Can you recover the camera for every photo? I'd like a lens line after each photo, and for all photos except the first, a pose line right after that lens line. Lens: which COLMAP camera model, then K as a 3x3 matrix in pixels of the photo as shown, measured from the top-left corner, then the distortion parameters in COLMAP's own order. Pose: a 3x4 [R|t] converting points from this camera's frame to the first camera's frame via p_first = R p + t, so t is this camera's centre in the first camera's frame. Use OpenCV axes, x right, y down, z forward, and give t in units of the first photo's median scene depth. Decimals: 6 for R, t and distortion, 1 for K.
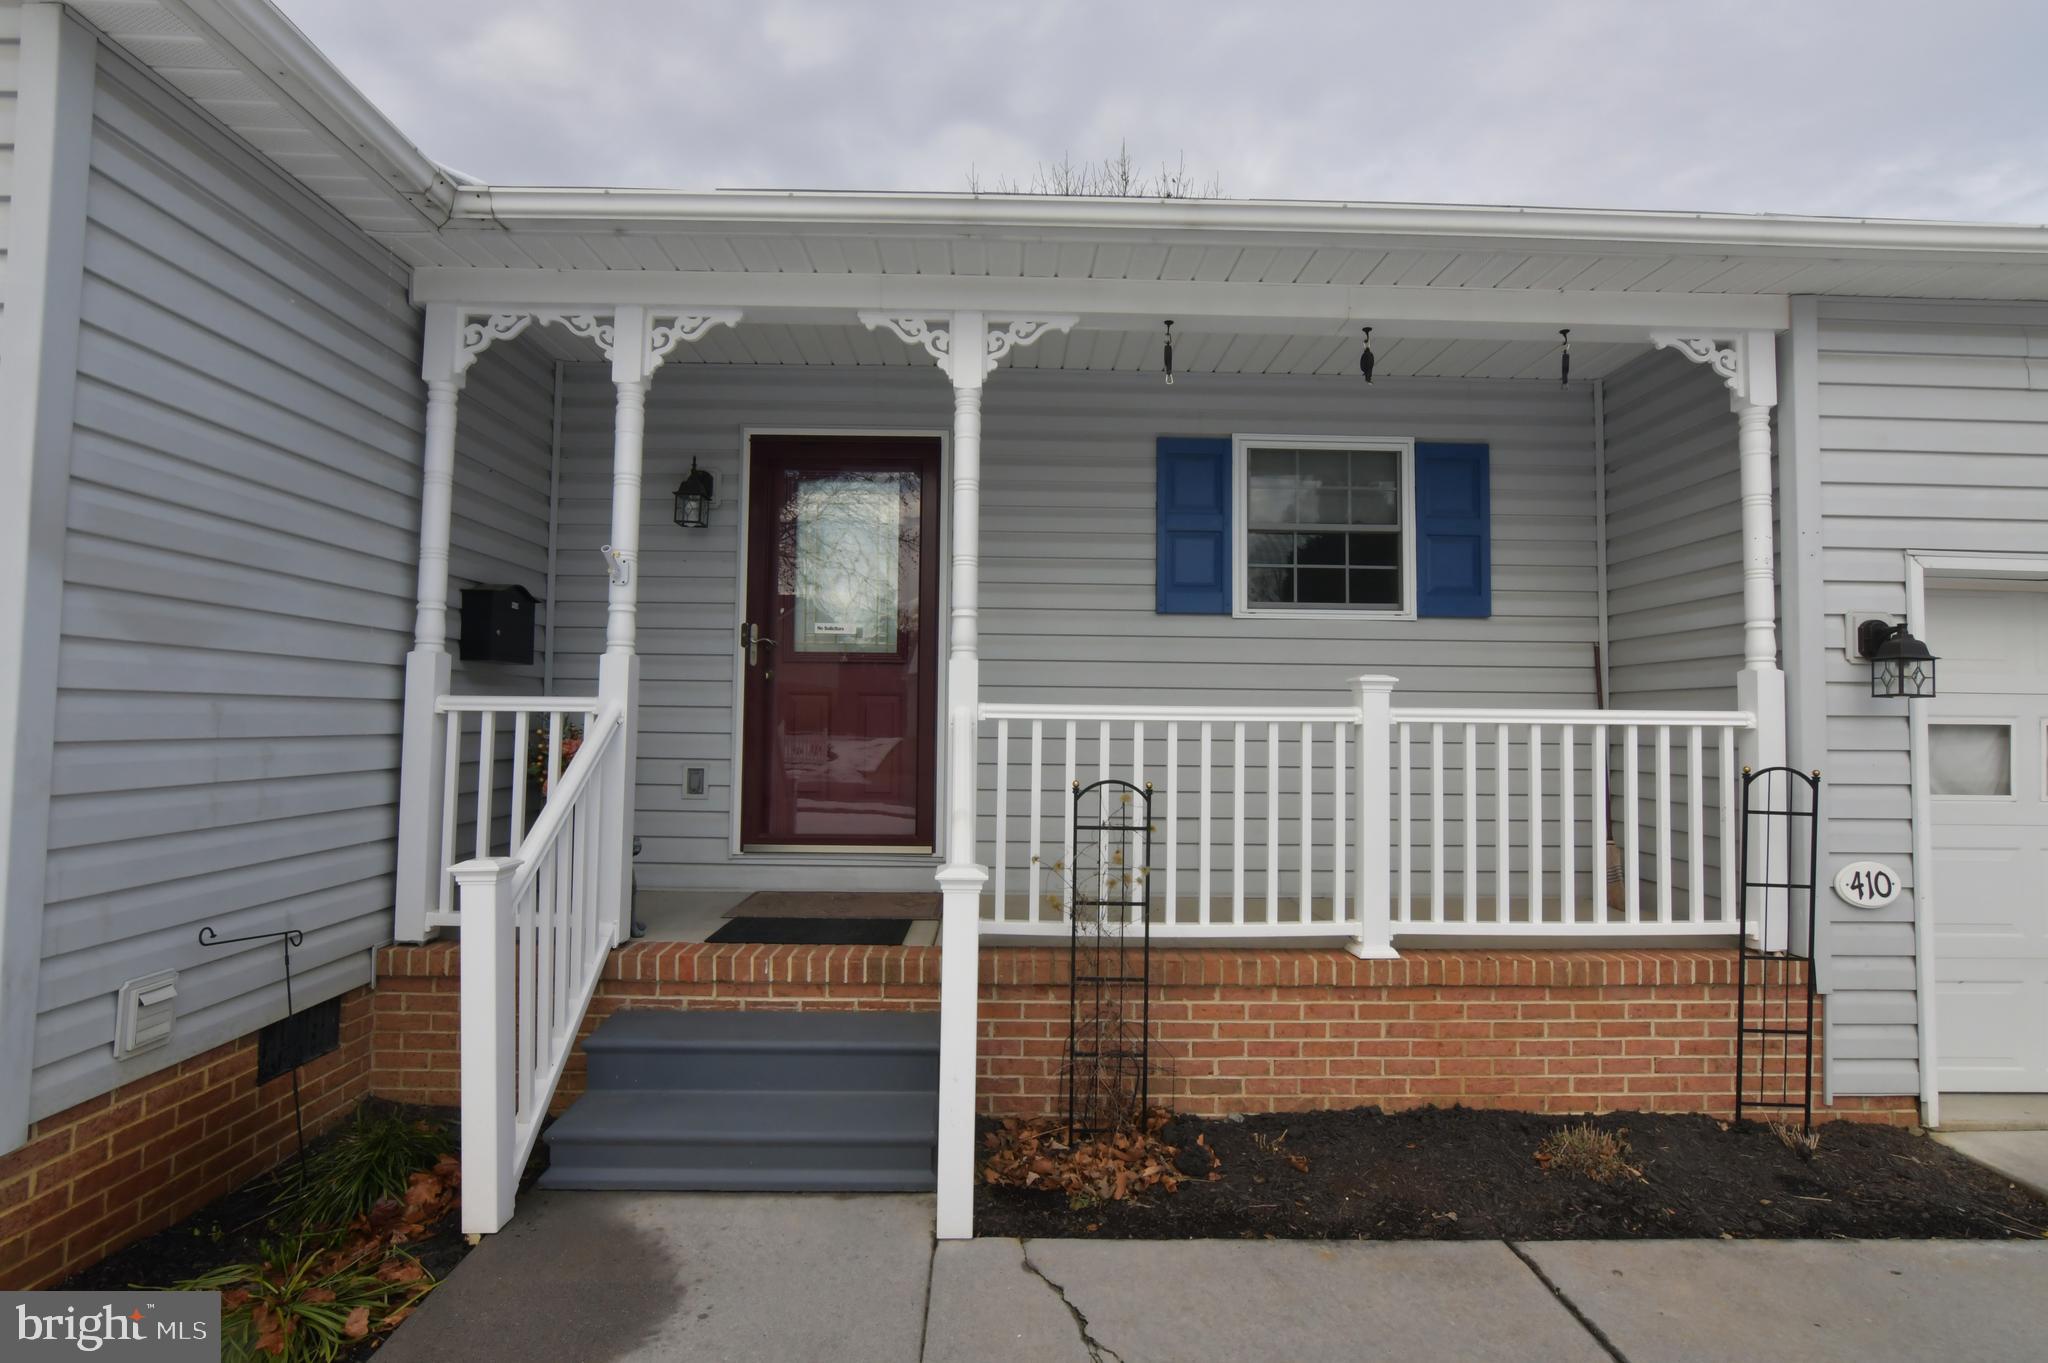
lens RADIAL K [[981.8, 0, 1026.1], [0, 981.8, 680.2], [0, 0, 1]] dist [-0.020135, 0.000029]
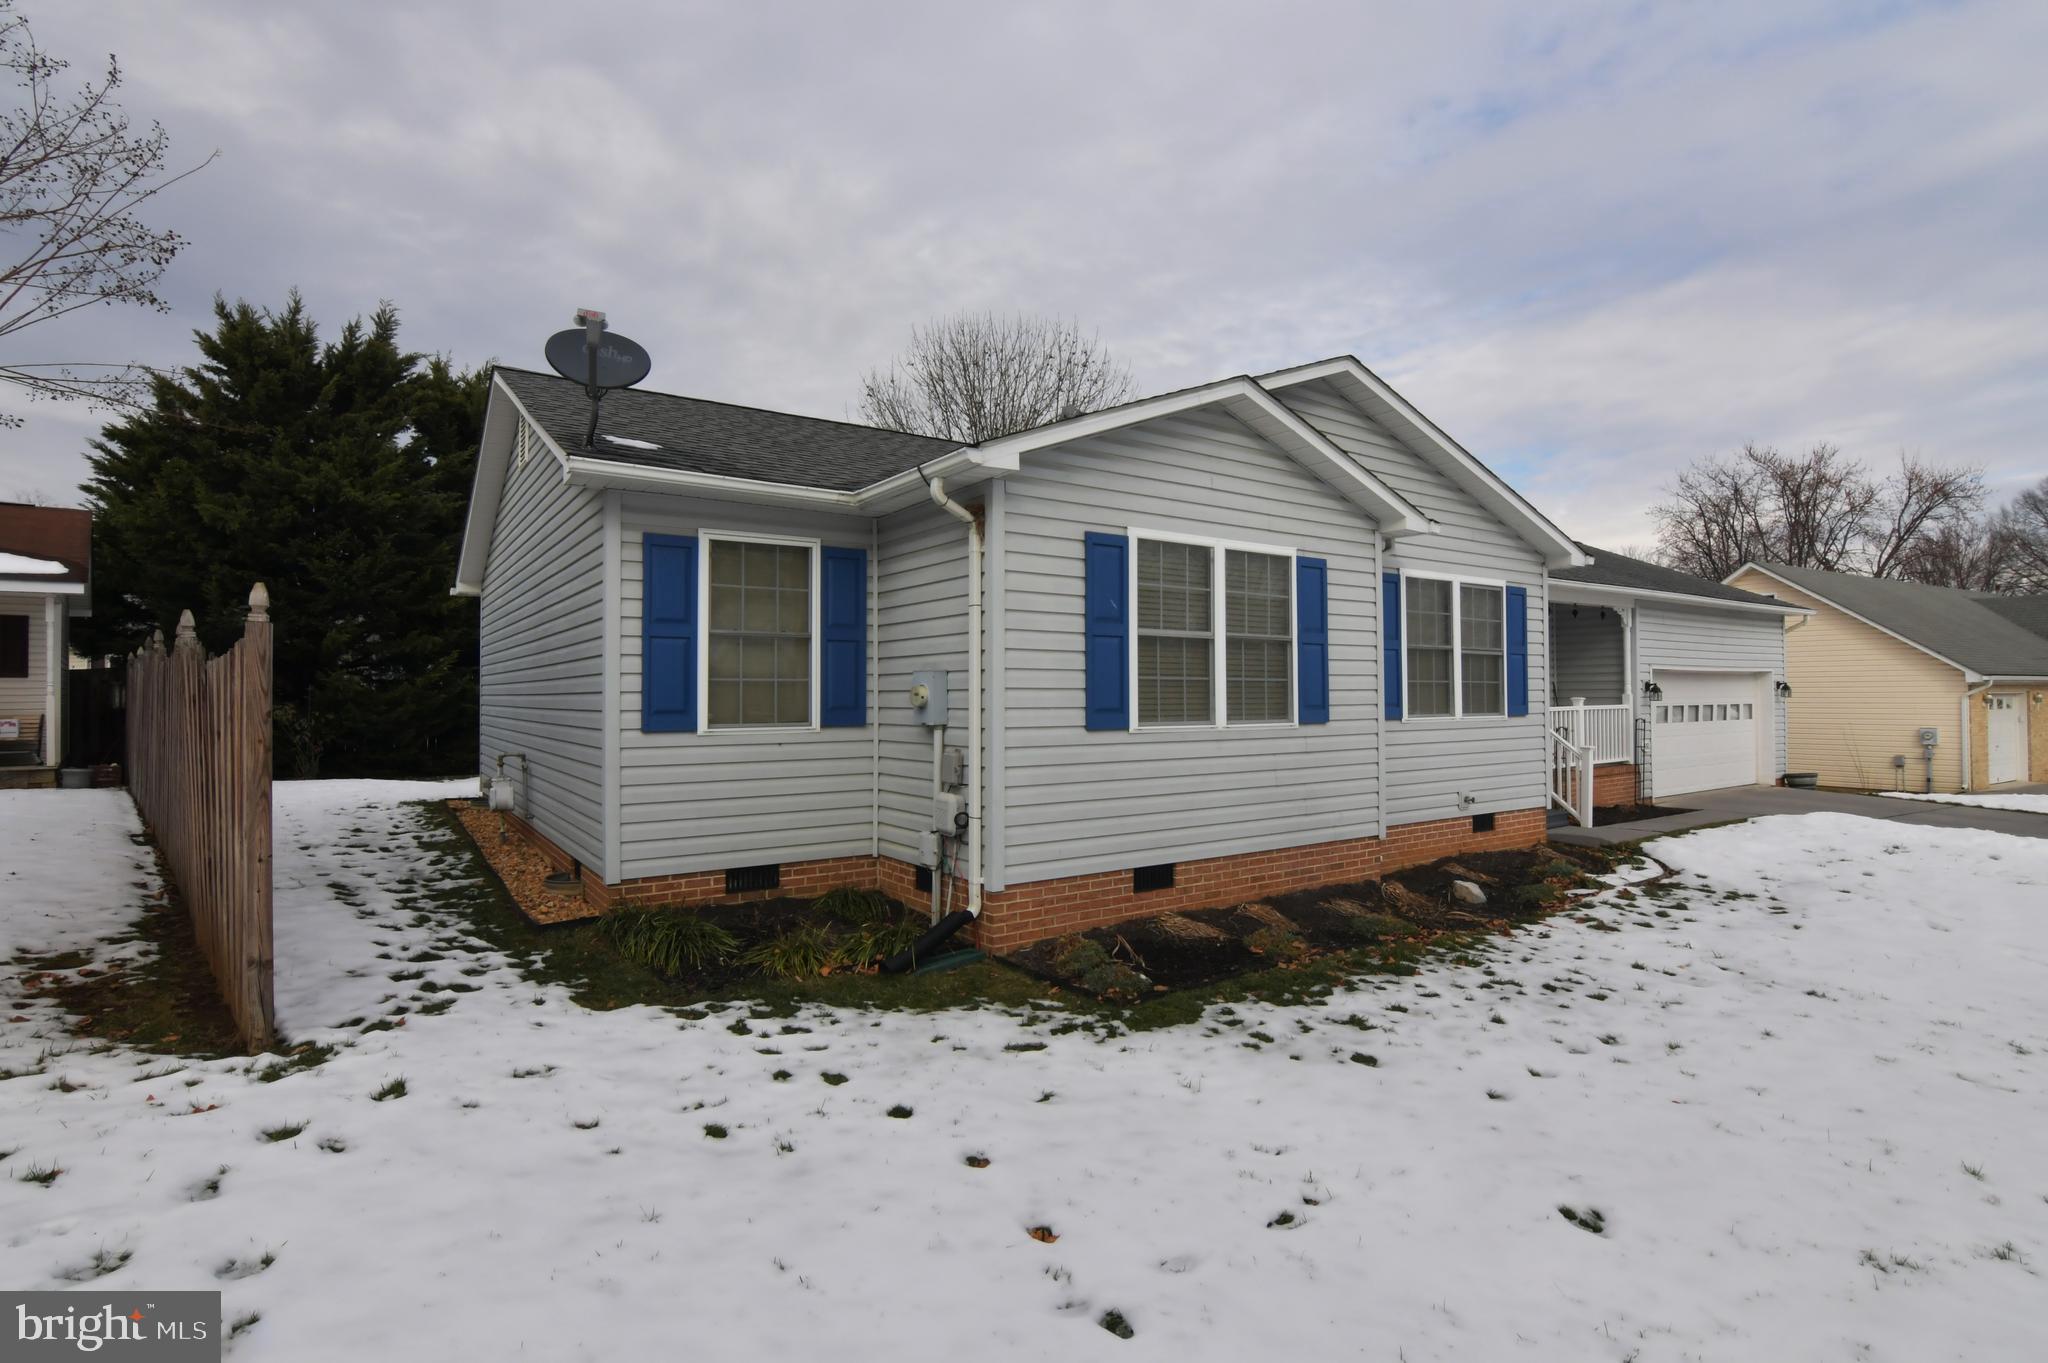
lens RADIAL K [[981.8, 0, 1027.3], [0, 981.8, 681.1], [0, 0, 1]] dist [-0.020135, 0.000029]
pose [[0.836482, -0.009825, 0.547906, -3.491856], [-0.007927, 0.999518, 0.030025, -0.163661], [-0.547937, -0.029459, 0.836001, -0.979235]]
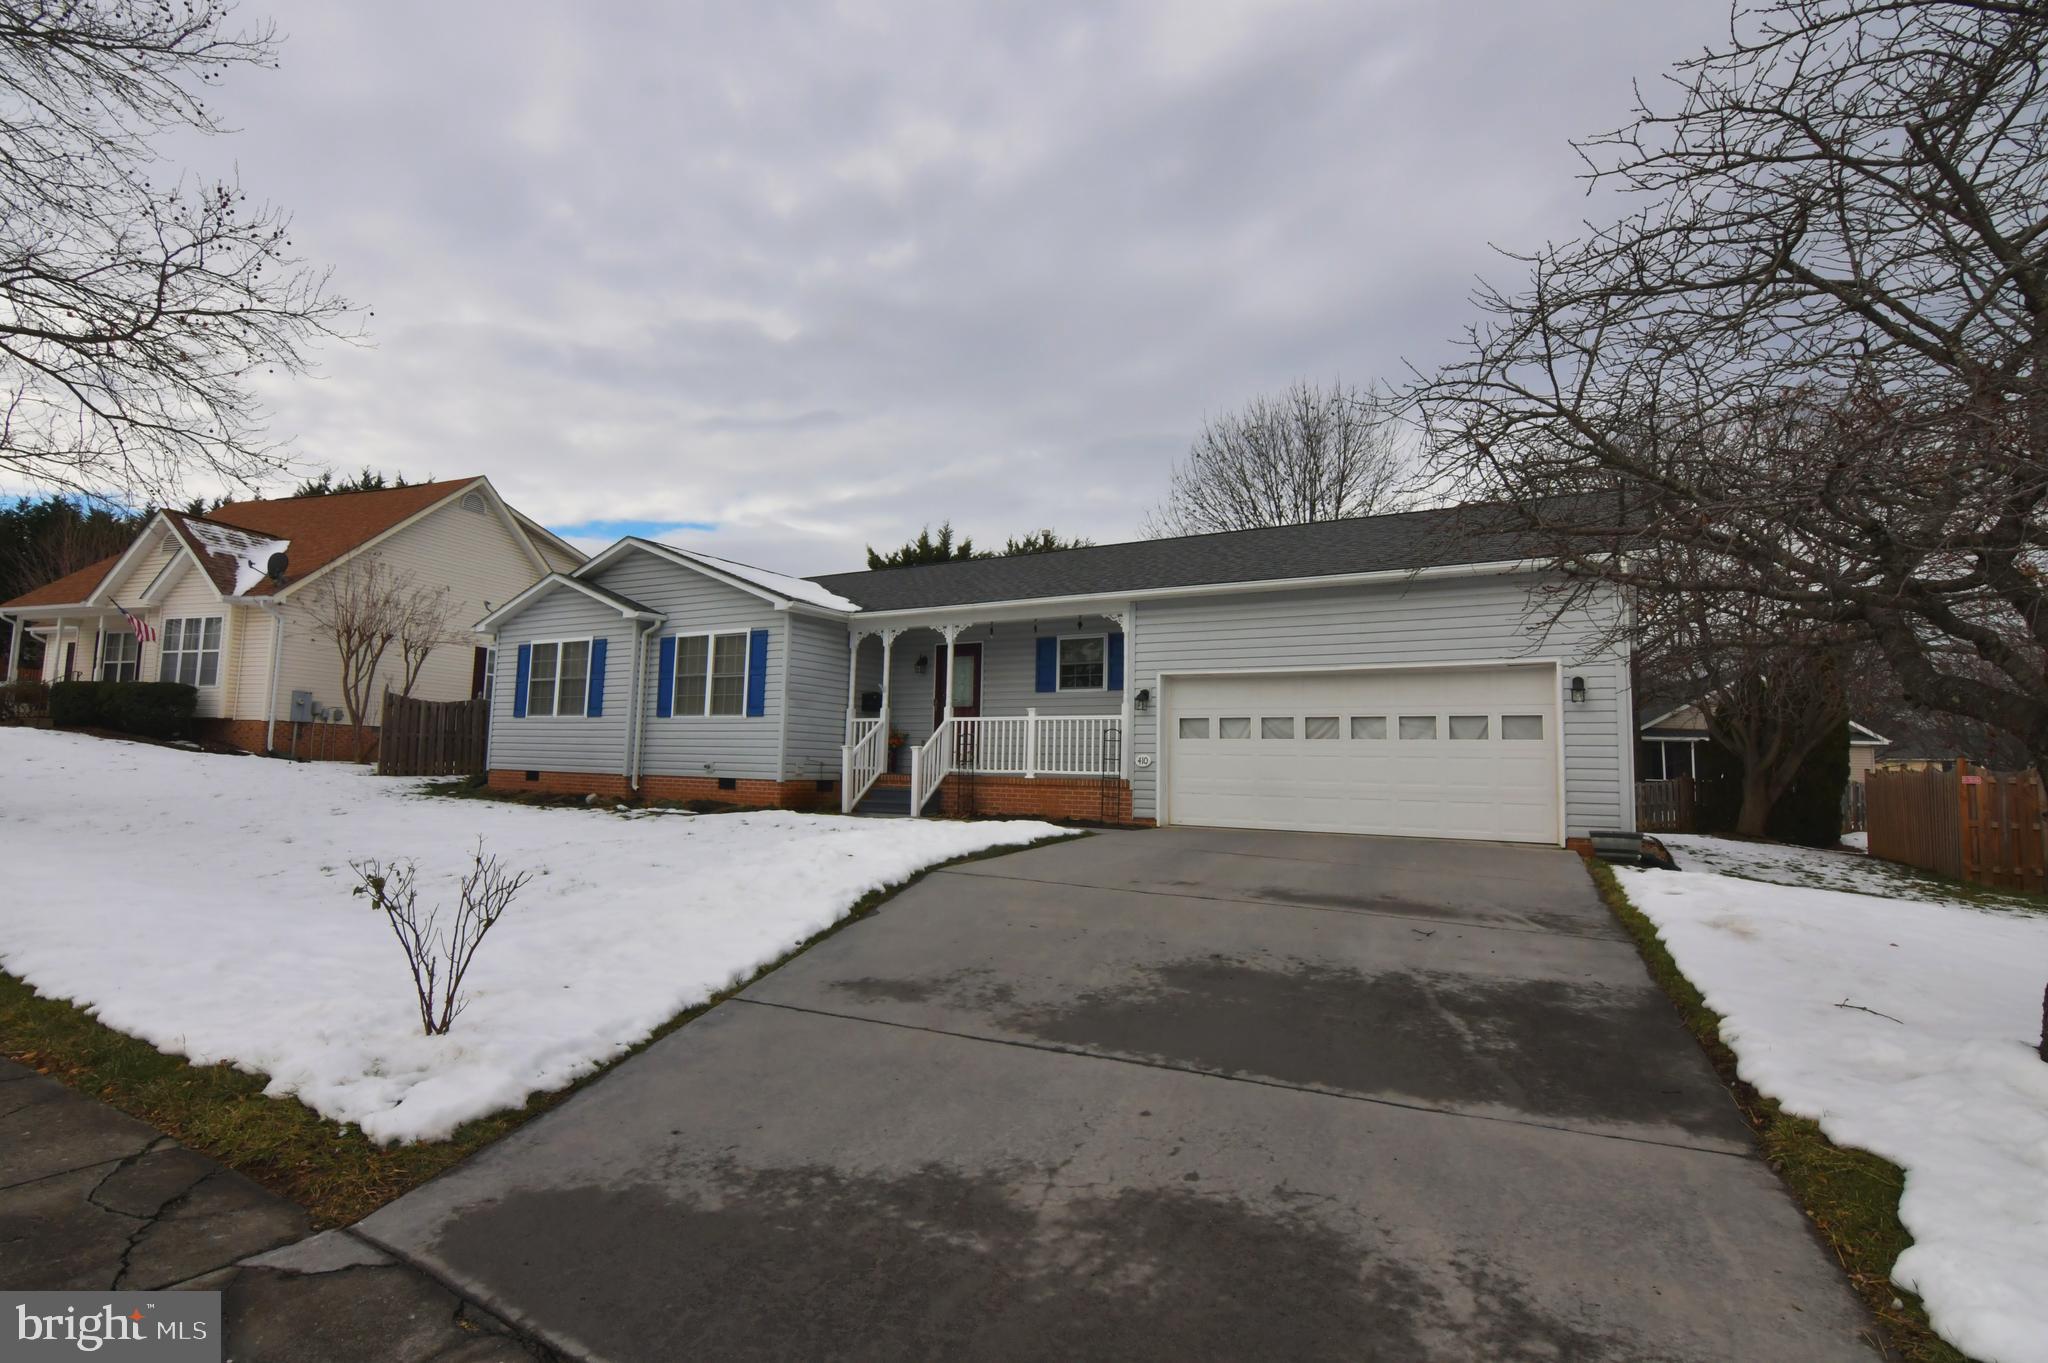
lens RADIAL K [[981.8, 0, 1024.3], [0, 981.8, 680.4], [0, 0, 1]] dist [-0.020135, 0.000029]
pose [[0.852891, -0.040854, -0.520488, 2.399600], [0.009943, 0.998024, -0.062043, 0.129388], [0.521994, 0.047741, 0.851612, -2.409747]]
